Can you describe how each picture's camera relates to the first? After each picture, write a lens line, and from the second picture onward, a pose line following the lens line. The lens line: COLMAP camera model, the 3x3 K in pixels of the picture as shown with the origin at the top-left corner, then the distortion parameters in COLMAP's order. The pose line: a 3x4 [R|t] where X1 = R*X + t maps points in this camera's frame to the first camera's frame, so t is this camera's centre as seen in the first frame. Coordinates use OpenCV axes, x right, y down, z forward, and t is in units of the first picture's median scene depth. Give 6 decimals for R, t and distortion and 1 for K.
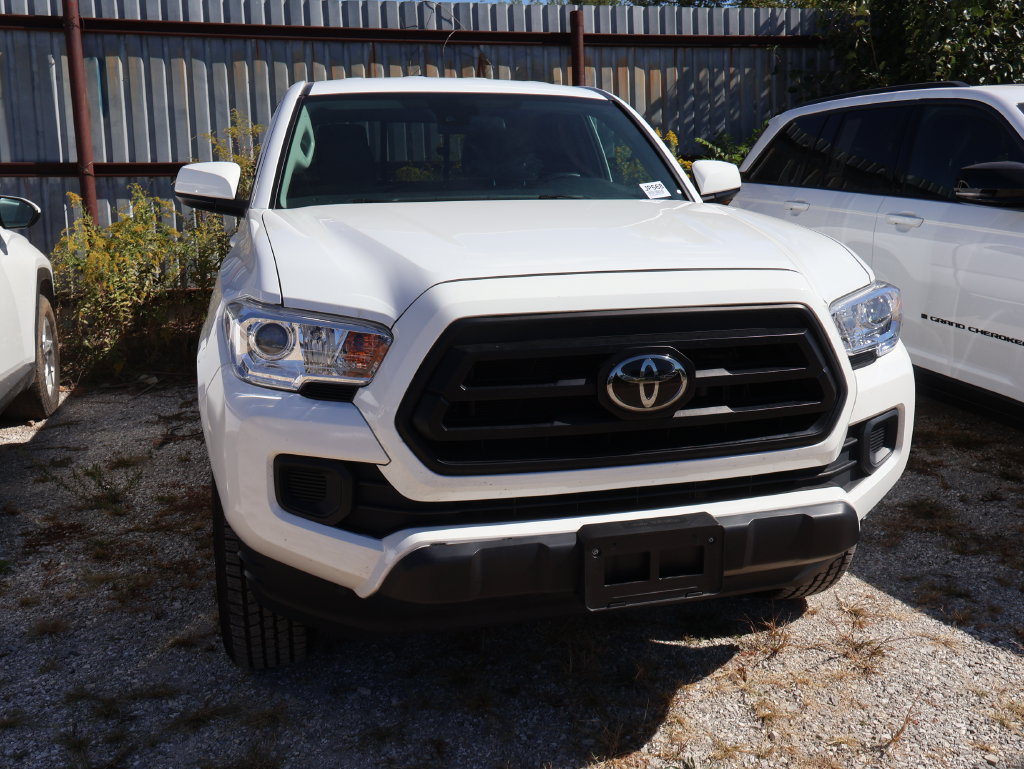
lens RADIAL K [[967.0, 0, 516.0], [0, 967.0, 373.4], [0, 0, 1]] dist [-0.002414, 0.000000]
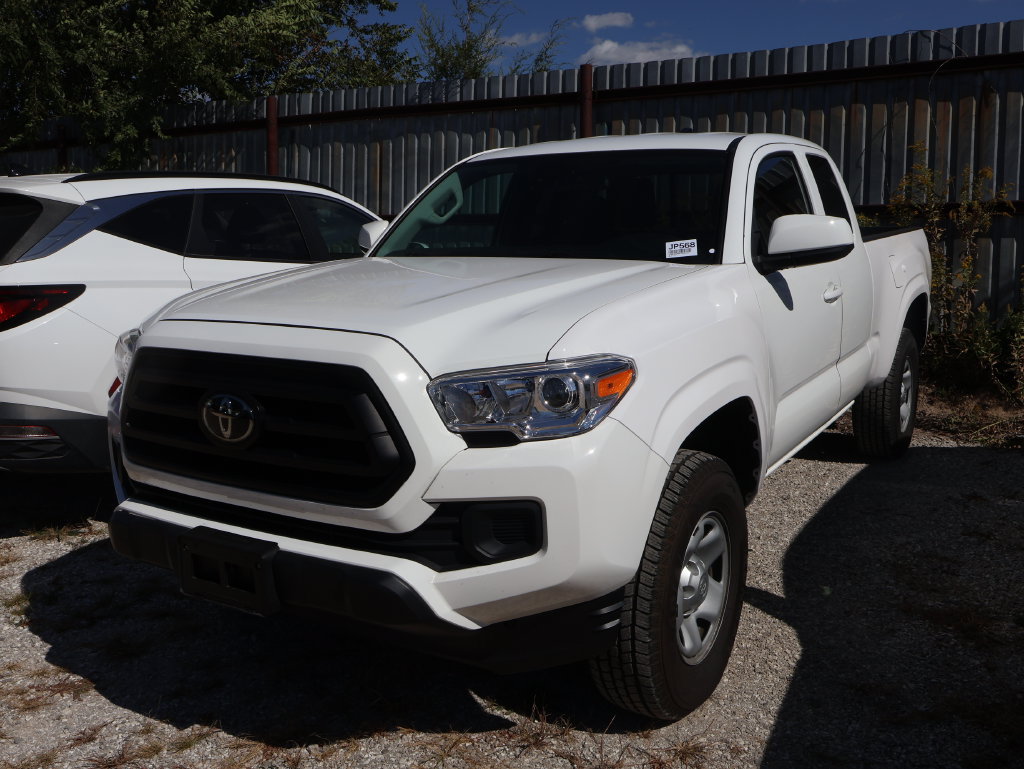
lens RADIAL K [[967.0, 0, 511.0], [0, 967.0, 382.6], [0, 0, 1]] dist [-0.002414, 0.000000]
pose [[0.692957, 0.113042, -0.712062, 0.737135], [-0.132426, 0.990785, 0.028418, -0.069116], [0.708713, 0.074603, 0.701541, 0.250936]]
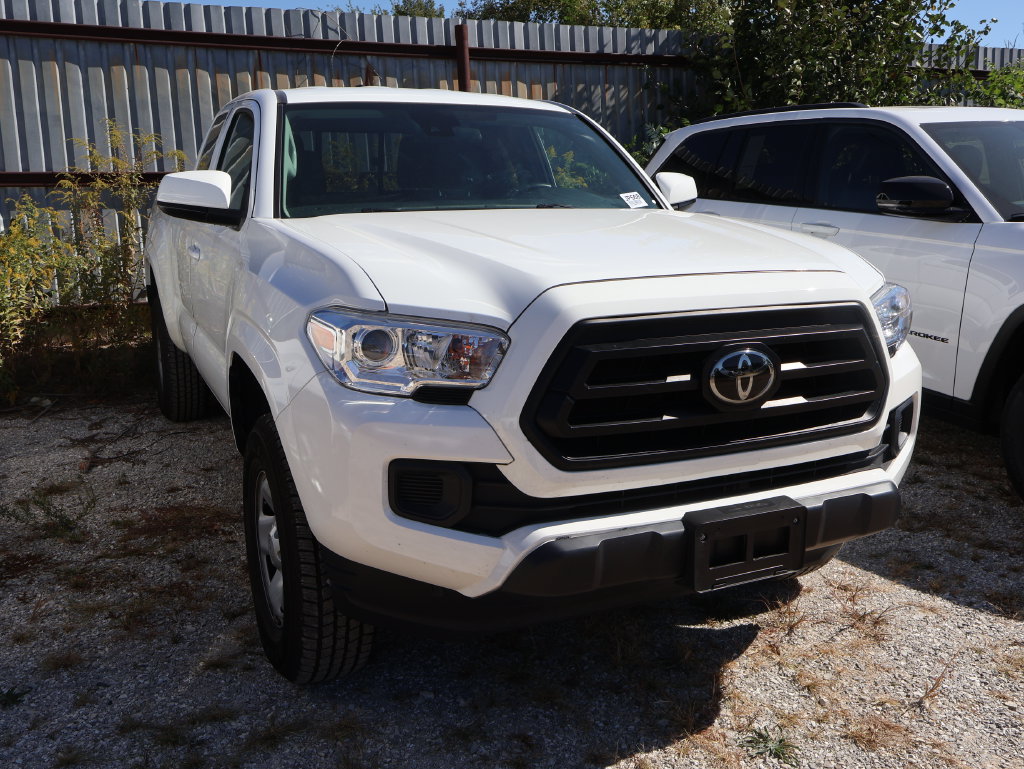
lens RADIAL K [[967.0, 0, 511.3], [0, 967.0, 384.8], [0, 0, 1]] dist [-0.002414, 0.000000]
pose [[0.983928, -0.030017, 0.176025, -0.184762], [0.030352, 0.999539, 0.000791, 0.005377], [-0.175968, 0.004564, 0.984385, -0.007755]]
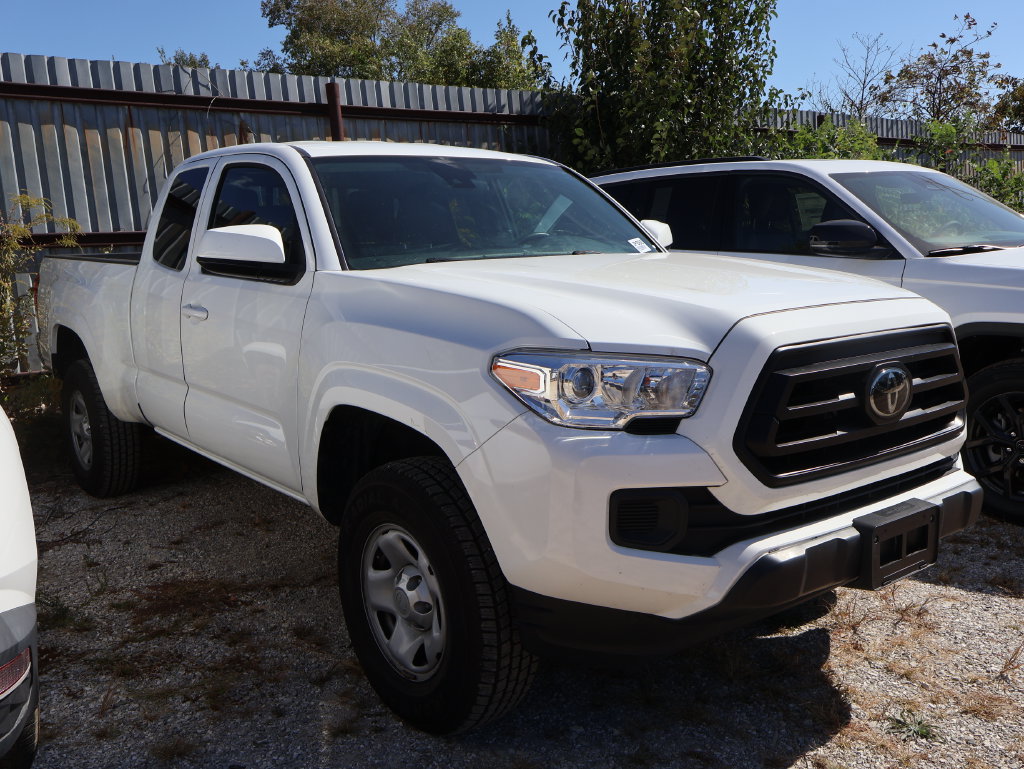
lens RADIAL K [[967.0, 0, 511.5], [0, 967.0, 382.0], [0, 0, 1]] dist [-0.002414, 0.000000]
pose [[0.916132, -0.073380, 0.394103, -0.461888], [0.098664, 0.994136, -0.044253, 0.001822], [-0.388545, 0.079425, 0.918000, 0.048174]]
